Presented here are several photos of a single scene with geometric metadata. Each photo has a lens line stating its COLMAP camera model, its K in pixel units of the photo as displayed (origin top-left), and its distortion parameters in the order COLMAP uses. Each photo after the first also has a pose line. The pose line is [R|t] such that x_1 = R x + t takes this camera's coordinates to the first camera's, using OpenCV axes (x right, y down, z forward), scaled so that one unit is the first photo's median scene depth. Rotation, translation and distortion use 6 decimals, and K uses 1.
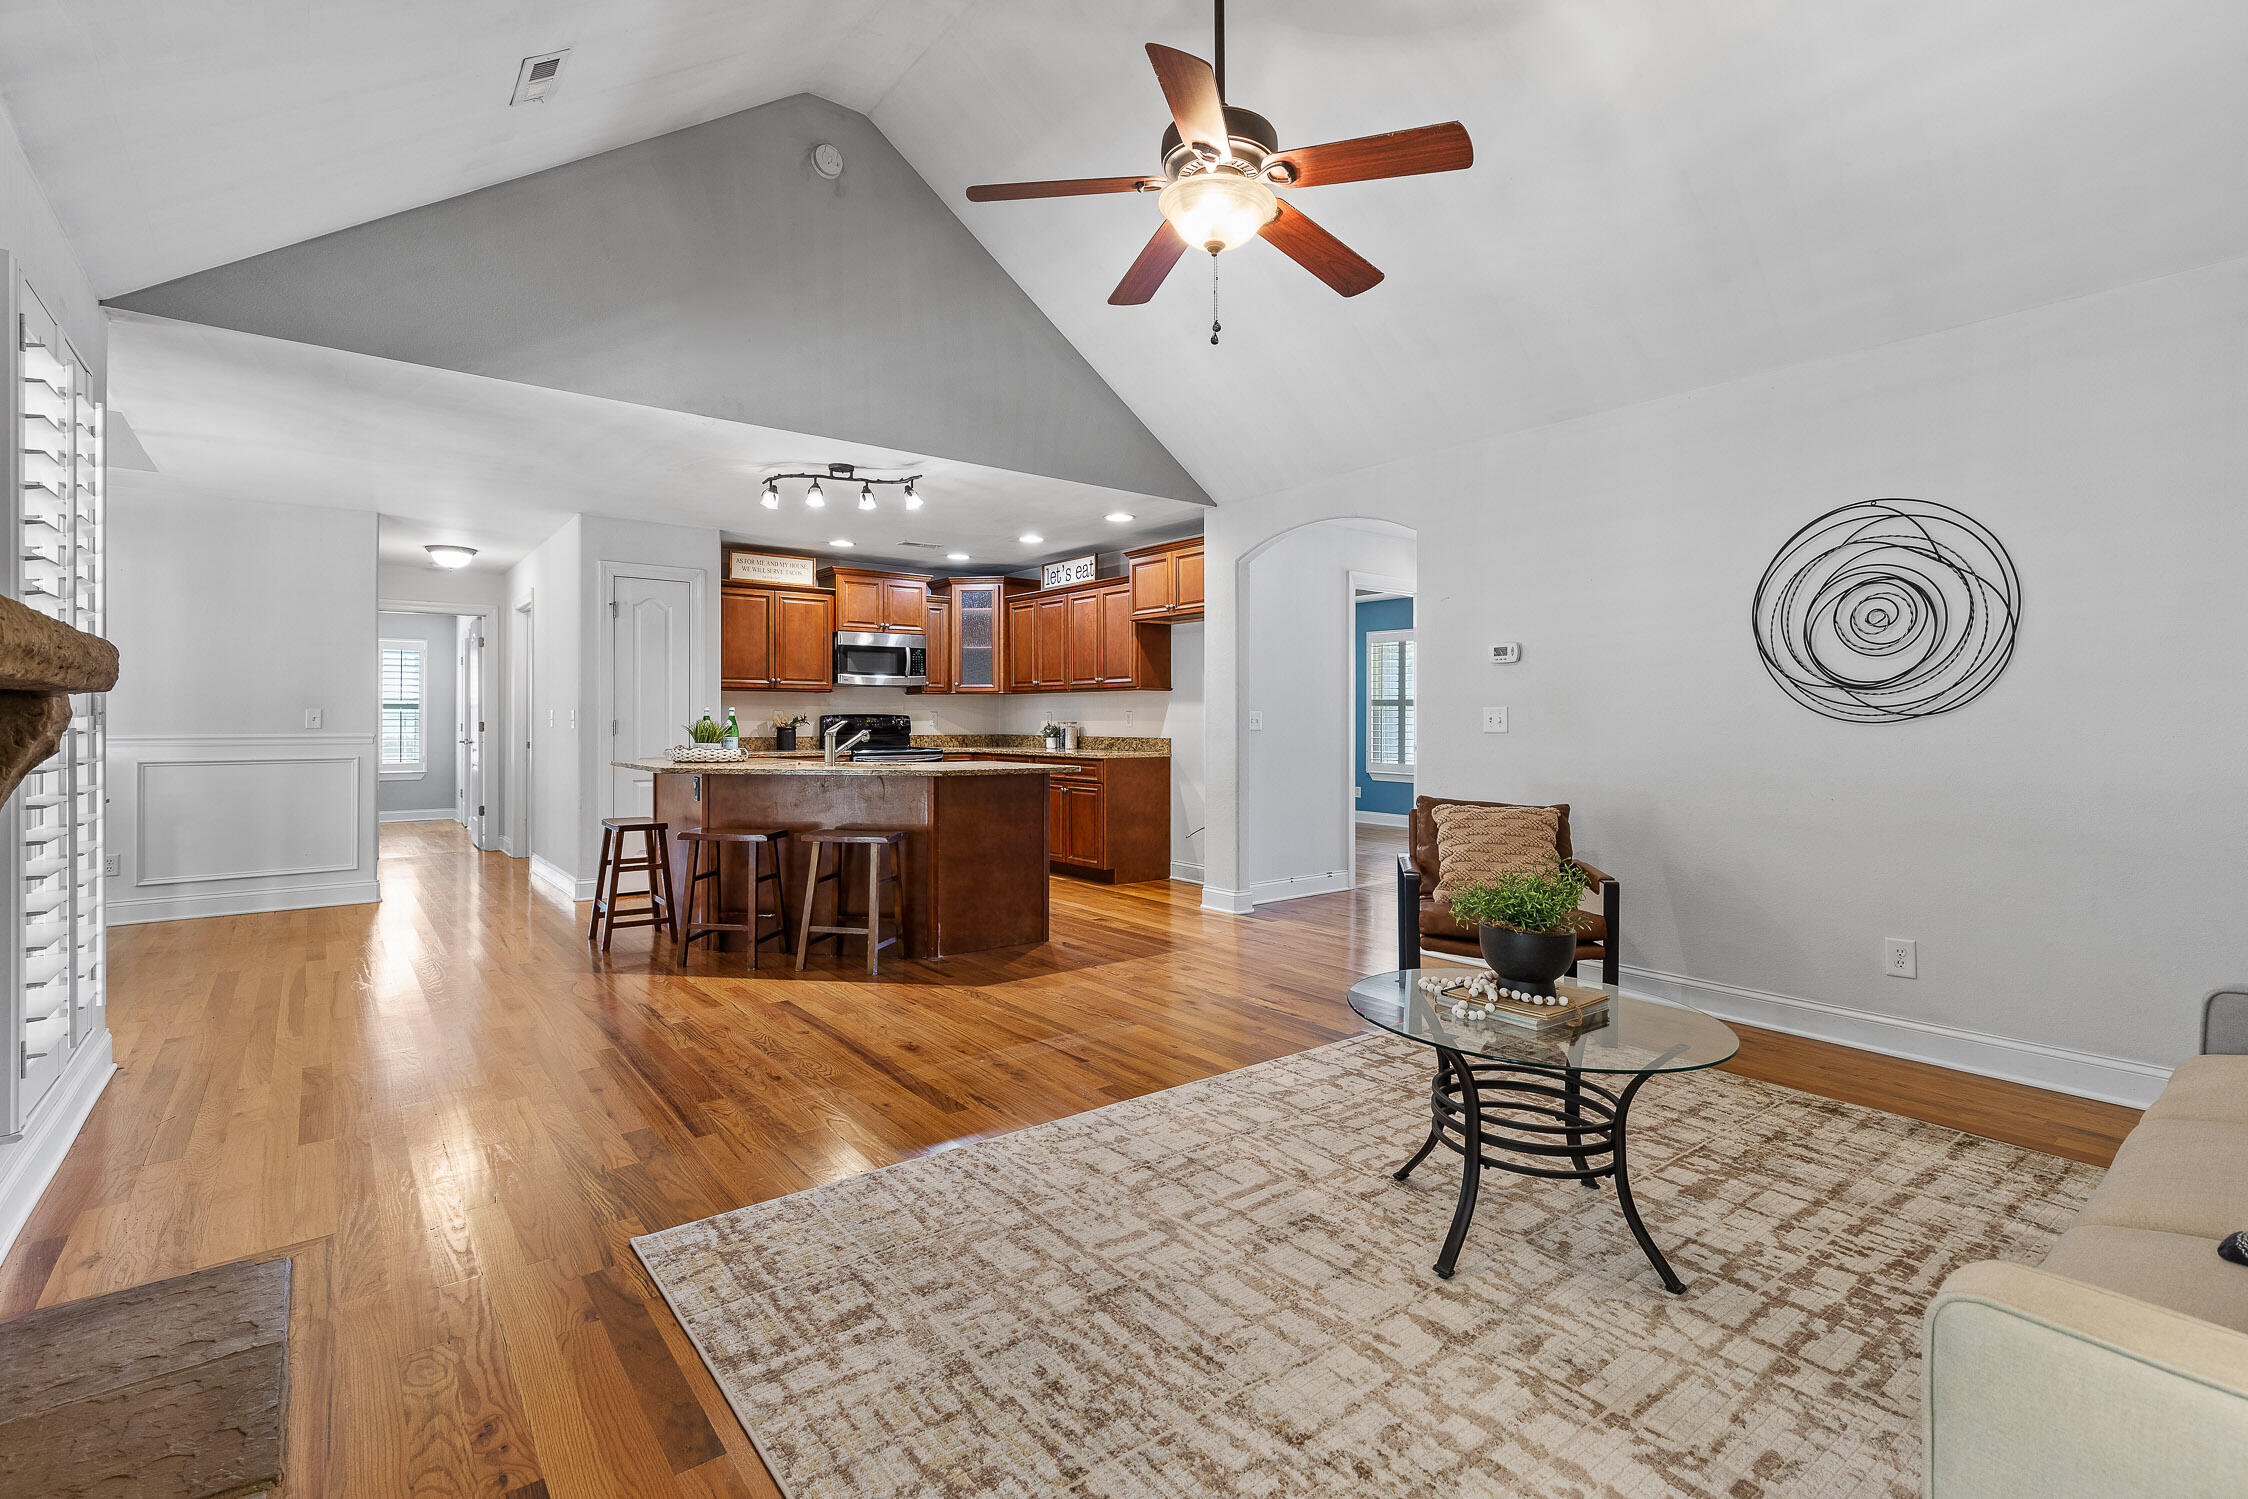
lens RADIAL K [[1038.0, 0, 1129.3], [0, 1038.0, 713.7], [0, 0, 1]] dist [0.002163, 0.000165]
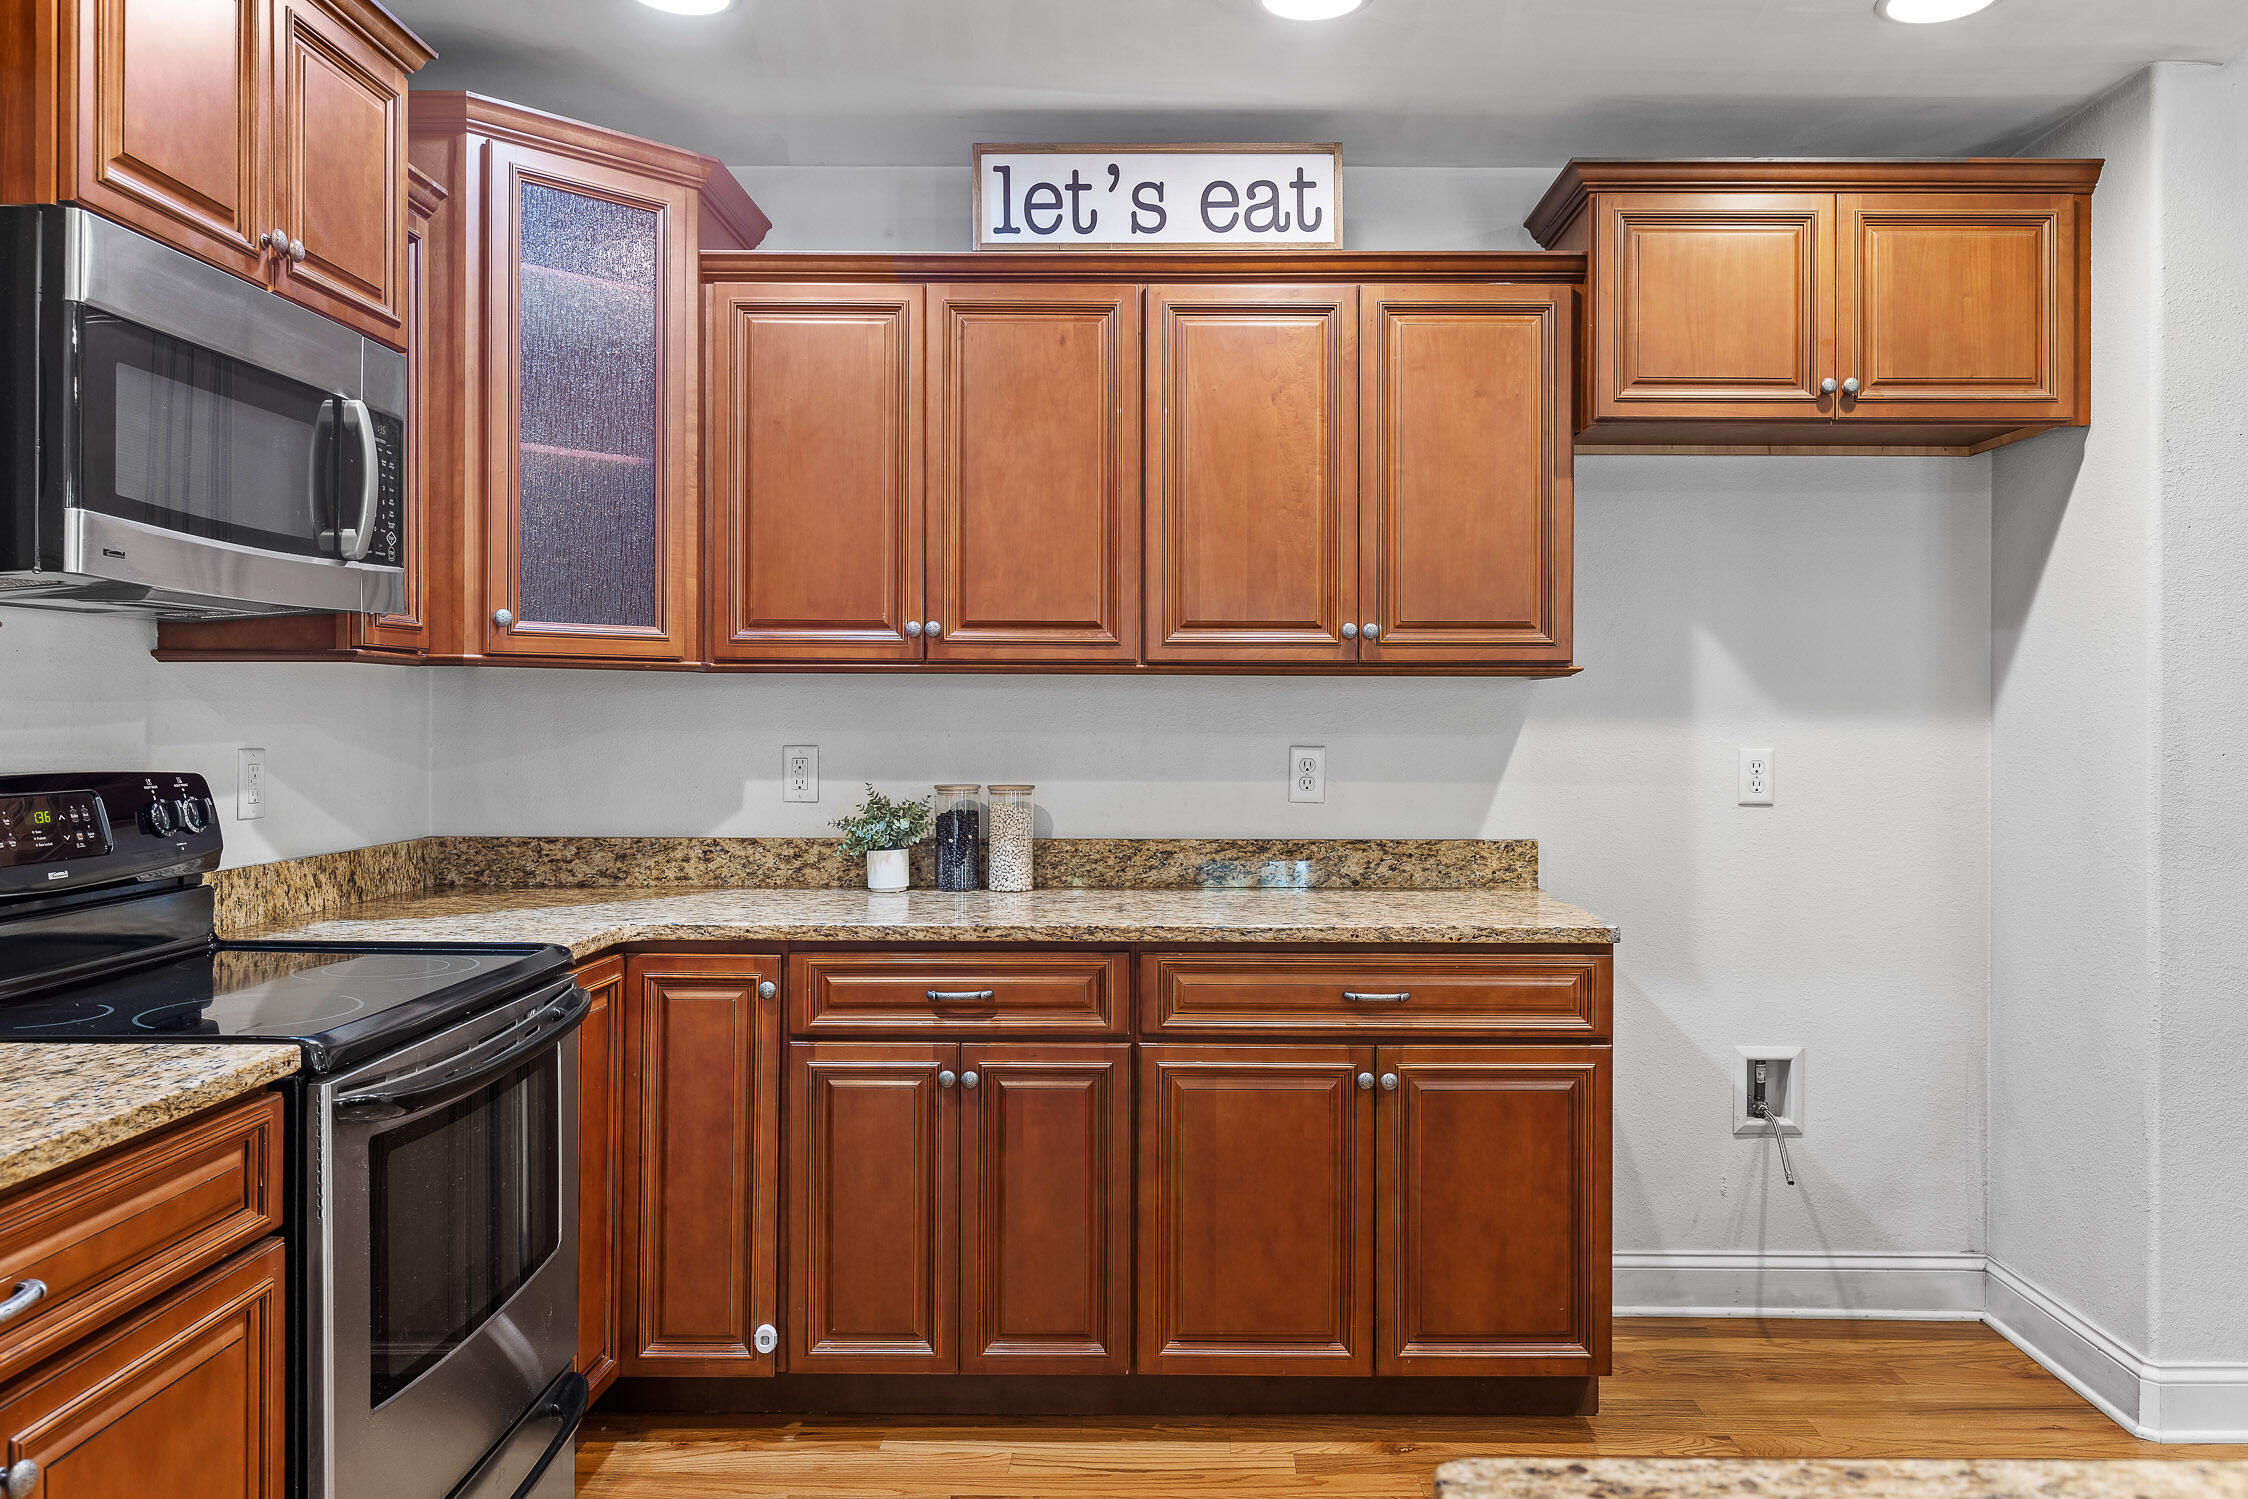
lens RADIAL K [[1608.3, 0, 1158.8], [0, 1608.3, 721.5], [0, 0, 1]] dist [-0.003089, -0.001154]
pose [[0.625229, 0.000432, 0.780441, -0.357841], [-0.006919, 0.999964, 0.004990, -0.010796], [-0.780411, -0.008520, 0.625209, 0.744915]]
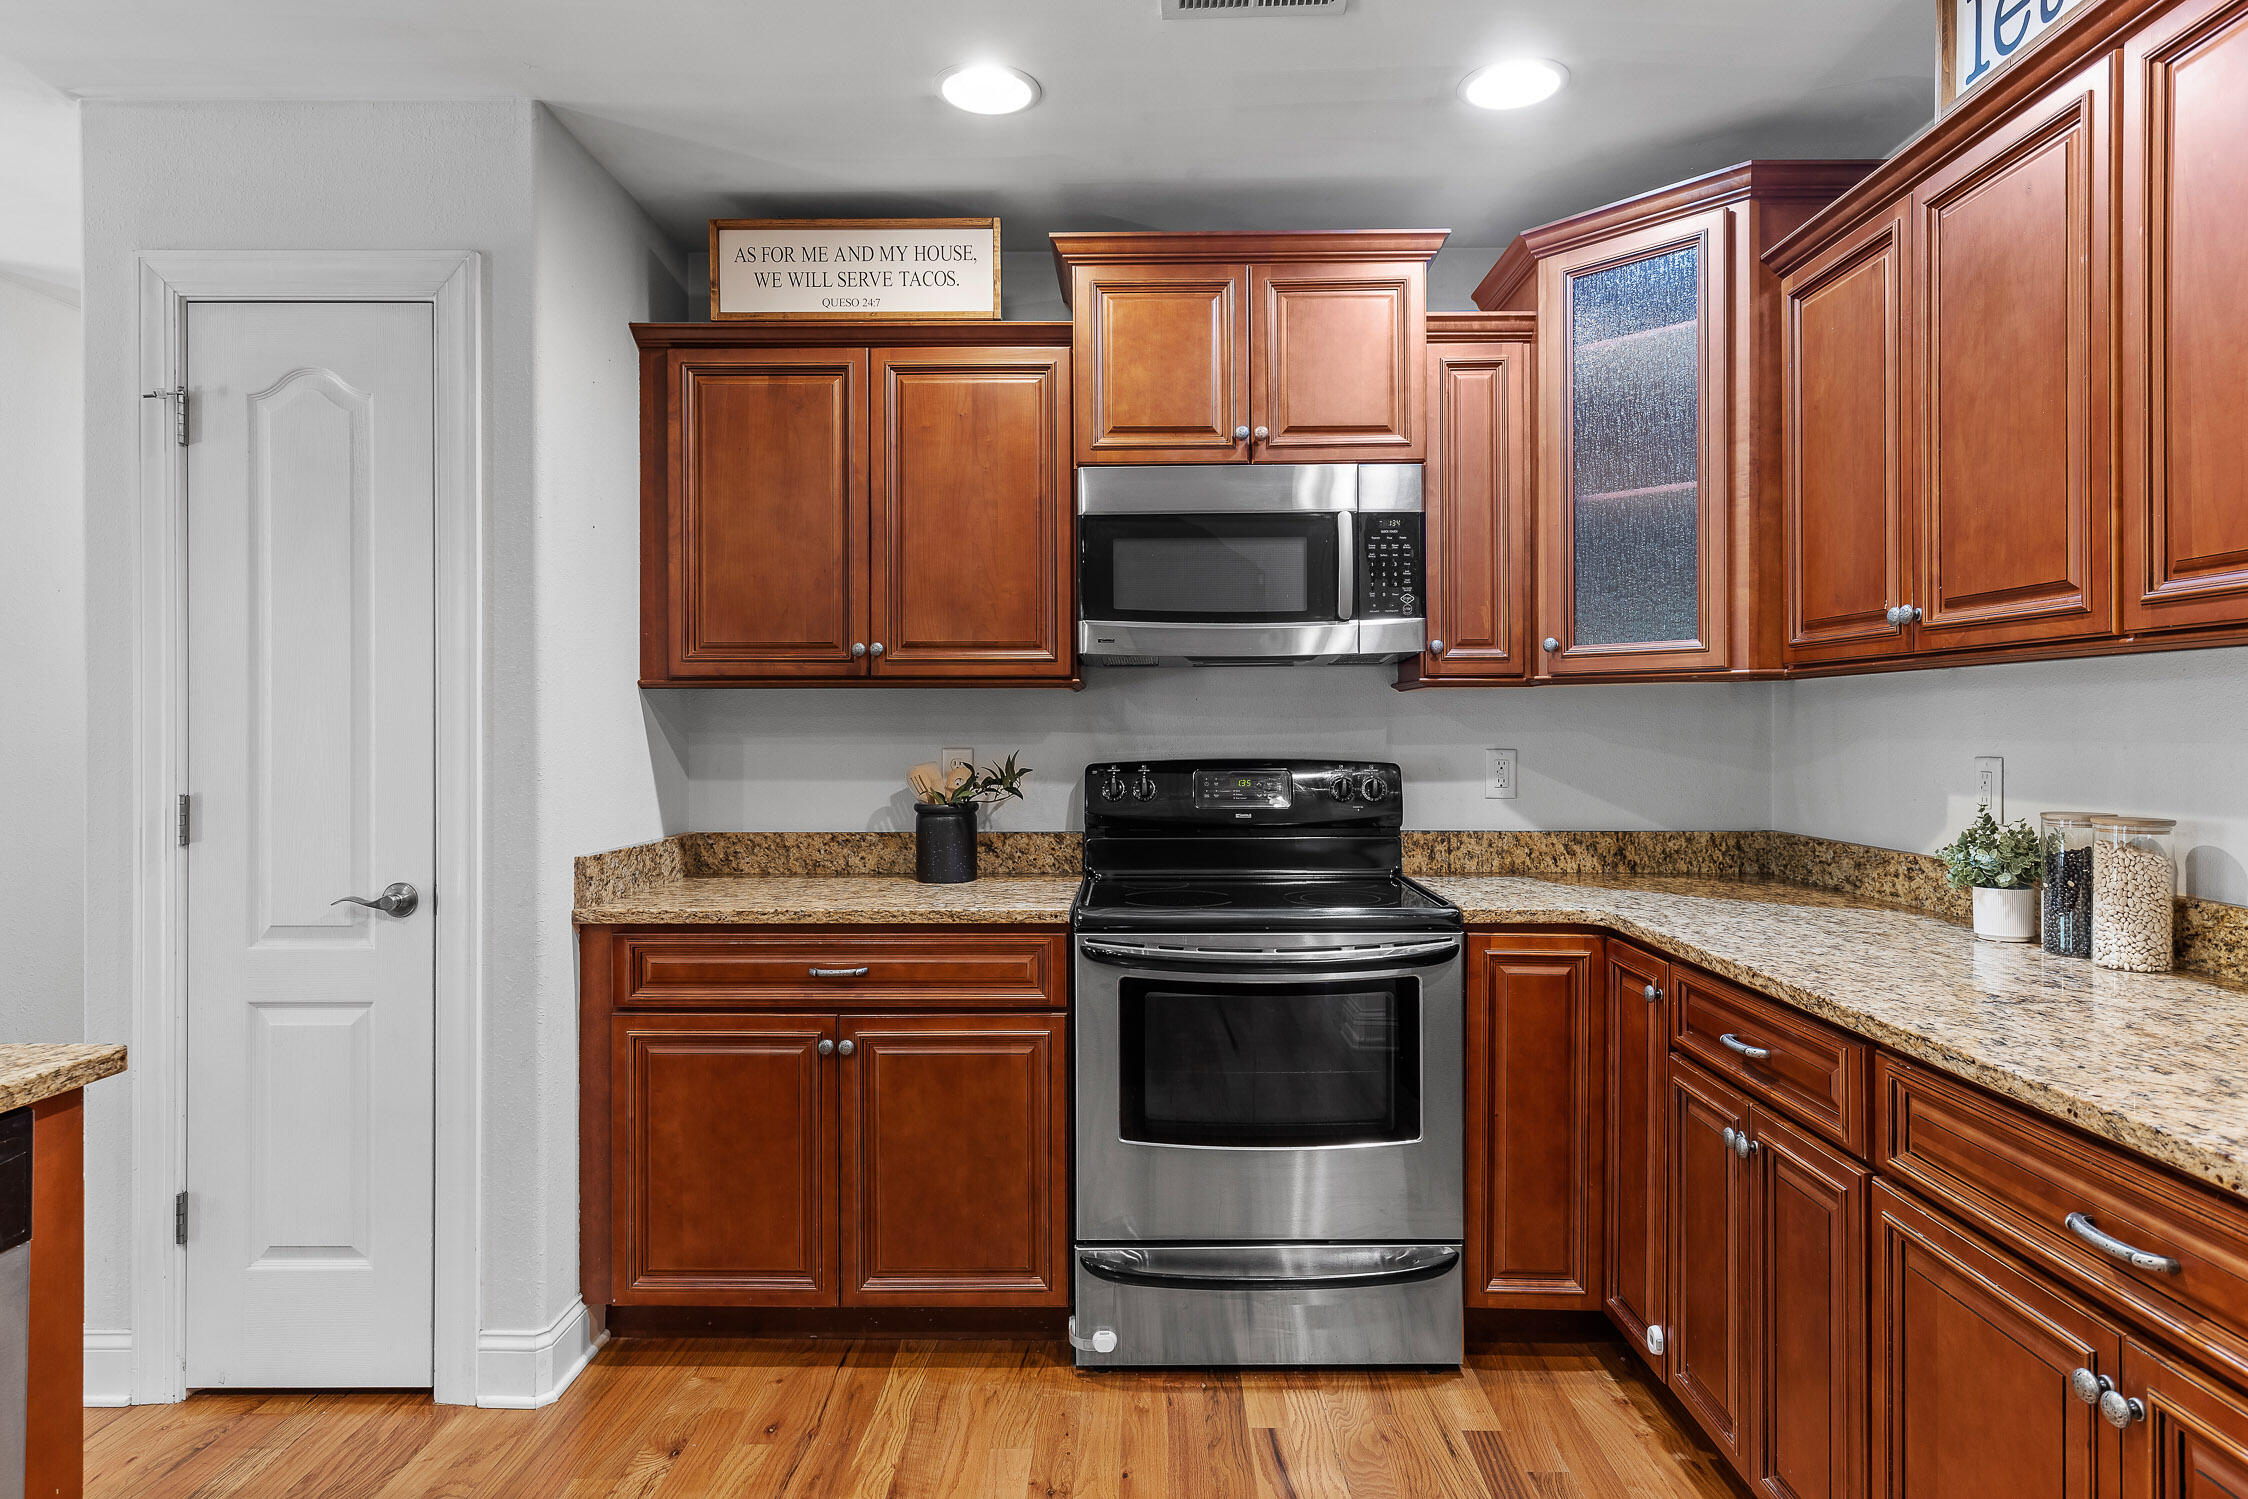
lens RADIAL K [[1276.1, 0, 1128.9], [0, 1276.1, 734.0], [0, 0, 1]] dist [0.006413, 0.000480]
pose [[0.777297, 0.000724, -0.629134, -0.053266], [0.005427, 0.999954, 0.007857, -0.010115], [0.629111, -0.009521, 0.777258, 0.739089]]
